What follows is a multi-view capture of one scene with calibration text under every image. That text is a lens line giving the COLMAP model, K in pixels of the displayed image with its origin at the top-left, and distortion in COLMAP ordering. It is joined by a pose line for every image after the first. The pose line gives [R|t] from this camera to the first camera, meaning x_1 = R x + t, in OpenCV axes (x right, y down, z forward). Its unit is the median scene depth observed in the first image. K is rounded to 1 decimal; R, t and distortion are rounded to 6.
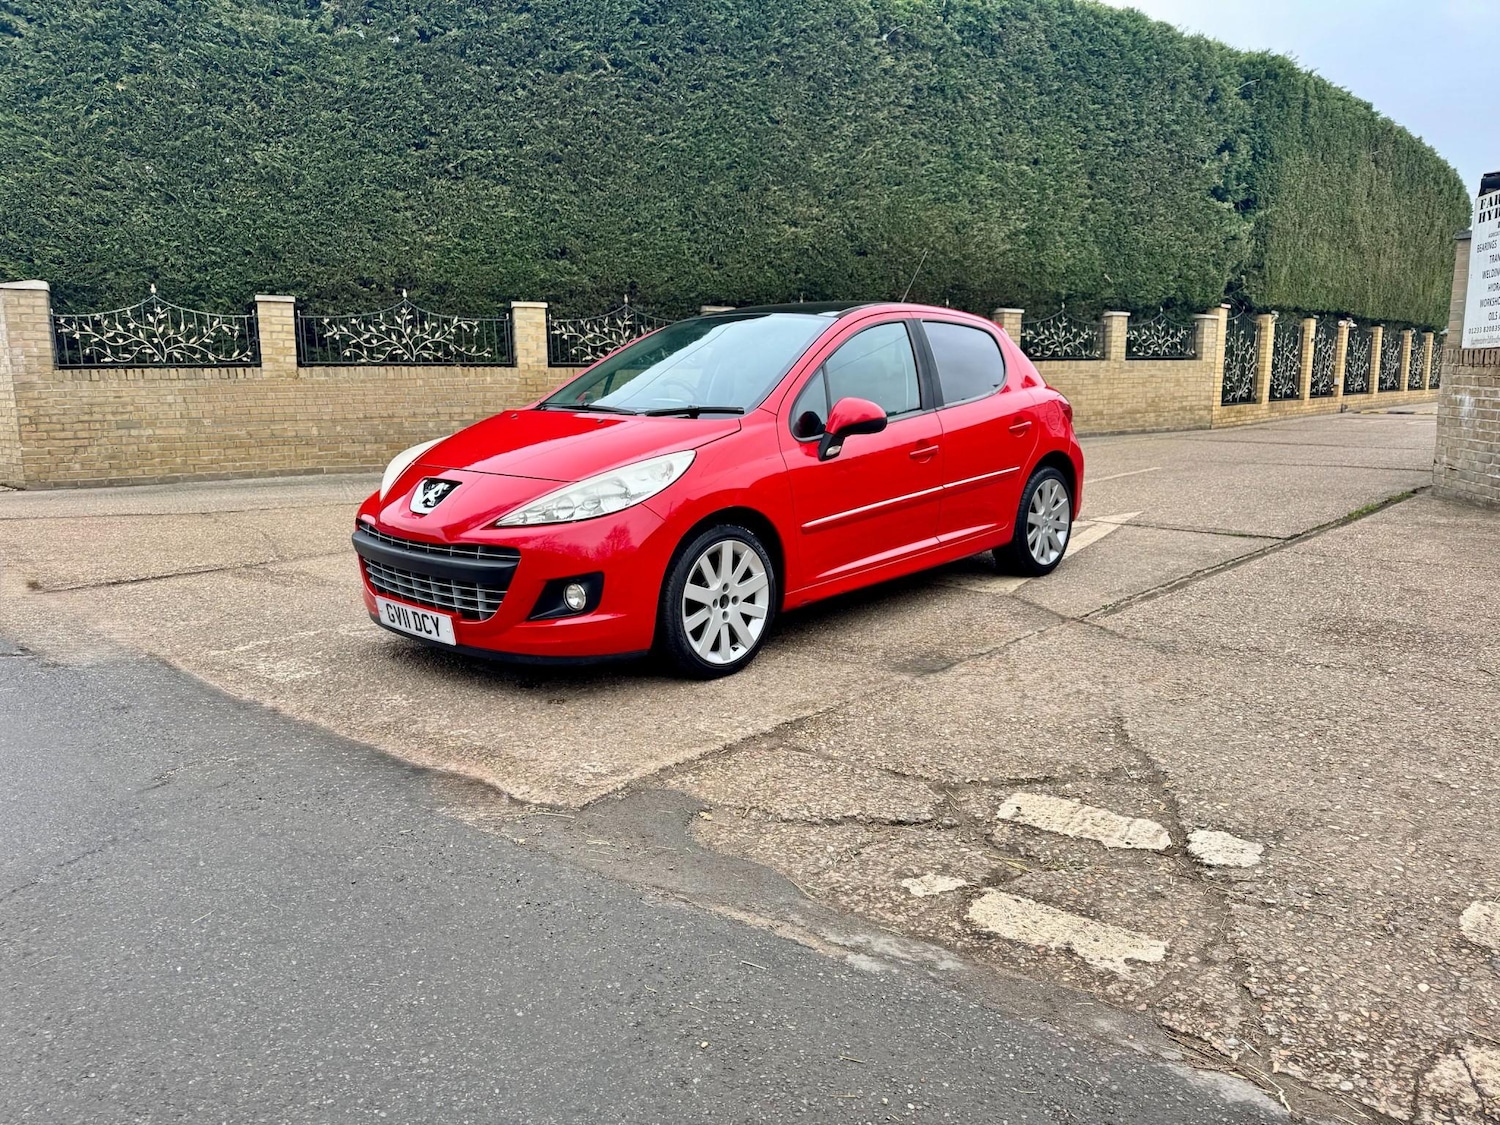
lens RADIAL K [[1077.1, 0, 750.0], [0, 1077.1, 562.5], [0, 0, 1]] dist [0.073172, -0.100605]
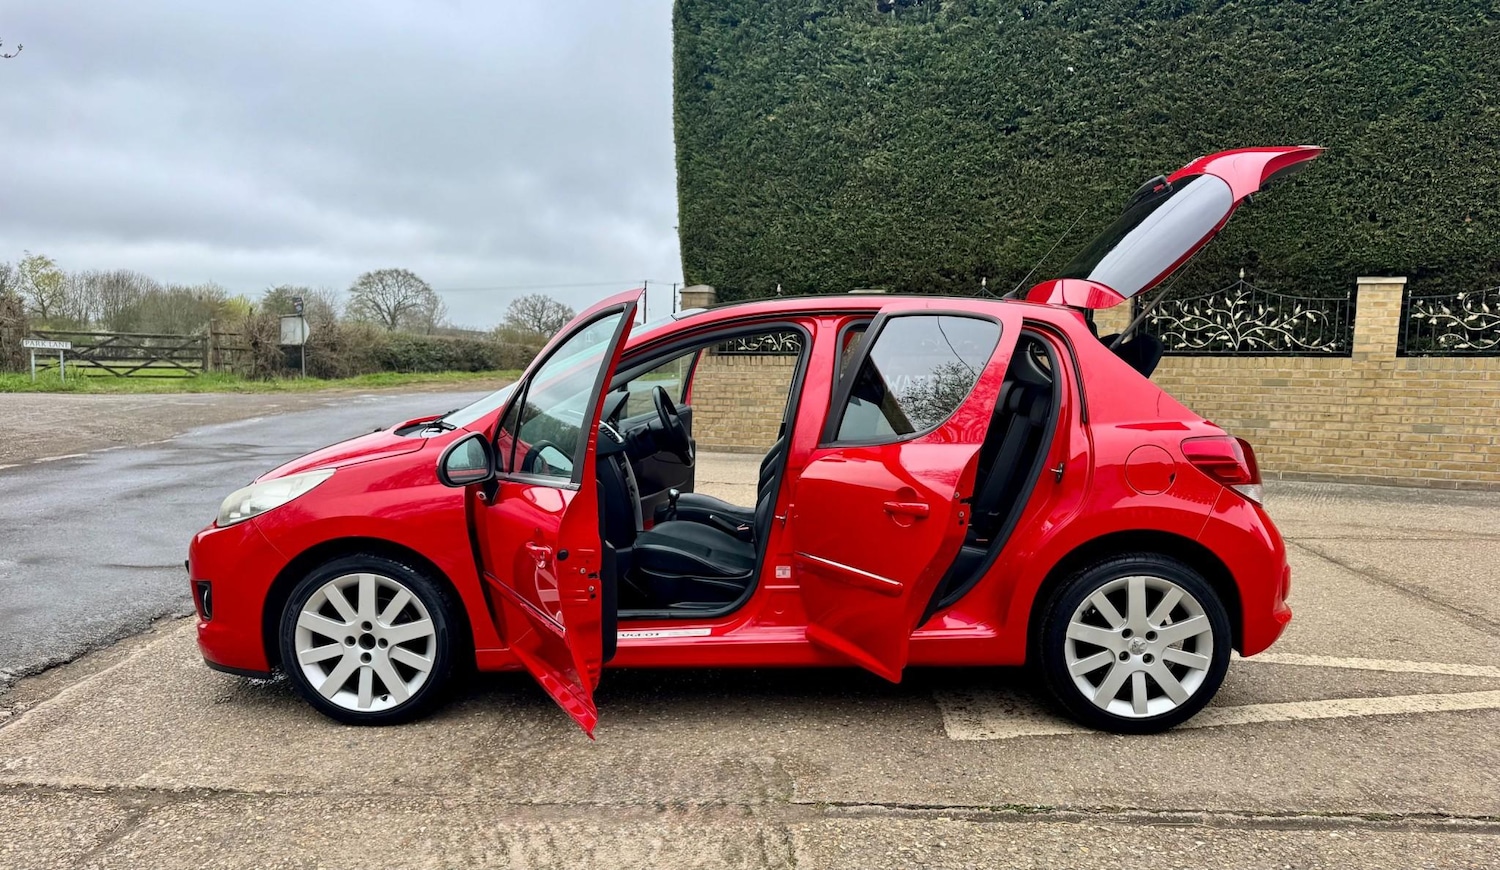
lens RADIAL K [[1063.0, 0, 745.0], [0, 1063.0, 499.5], [0, 0, 1]] dist [0.049584, -0.065051]
pose [[0.650479, 0.115372, -0.750711, 0.313840], [-0.139356, 0.989746, 0.031358, -0.057443], [0.746631, 0.084219, 0.659886, 0.240213]]
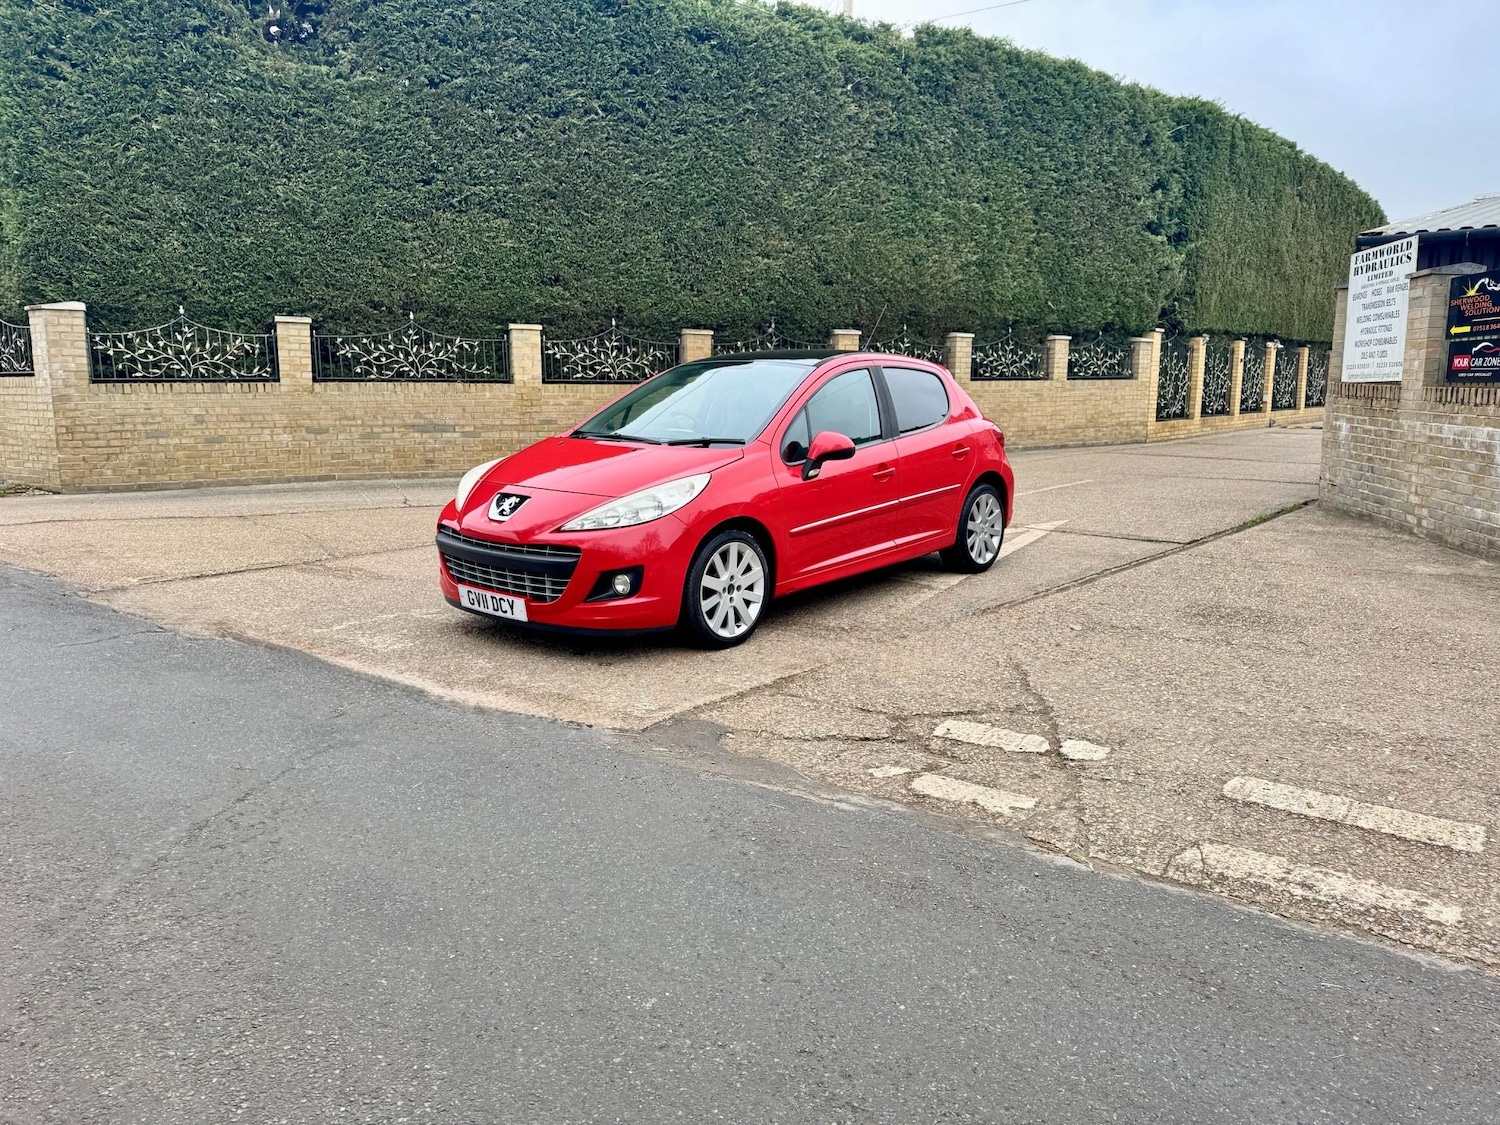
lens RADIAL K [[1073.8, 0, 754.5], [0, 1073.8, 551.5], [0, 0, 1]] dist [0.113543, -0.173161]
pose [[0.999174, 0.004209, 0.040422, -0.018075], [-0.003676, 0.999905, -0.013251, 0.002926], [-0.040473, 0.013092, 0.999095, -0.112178]]
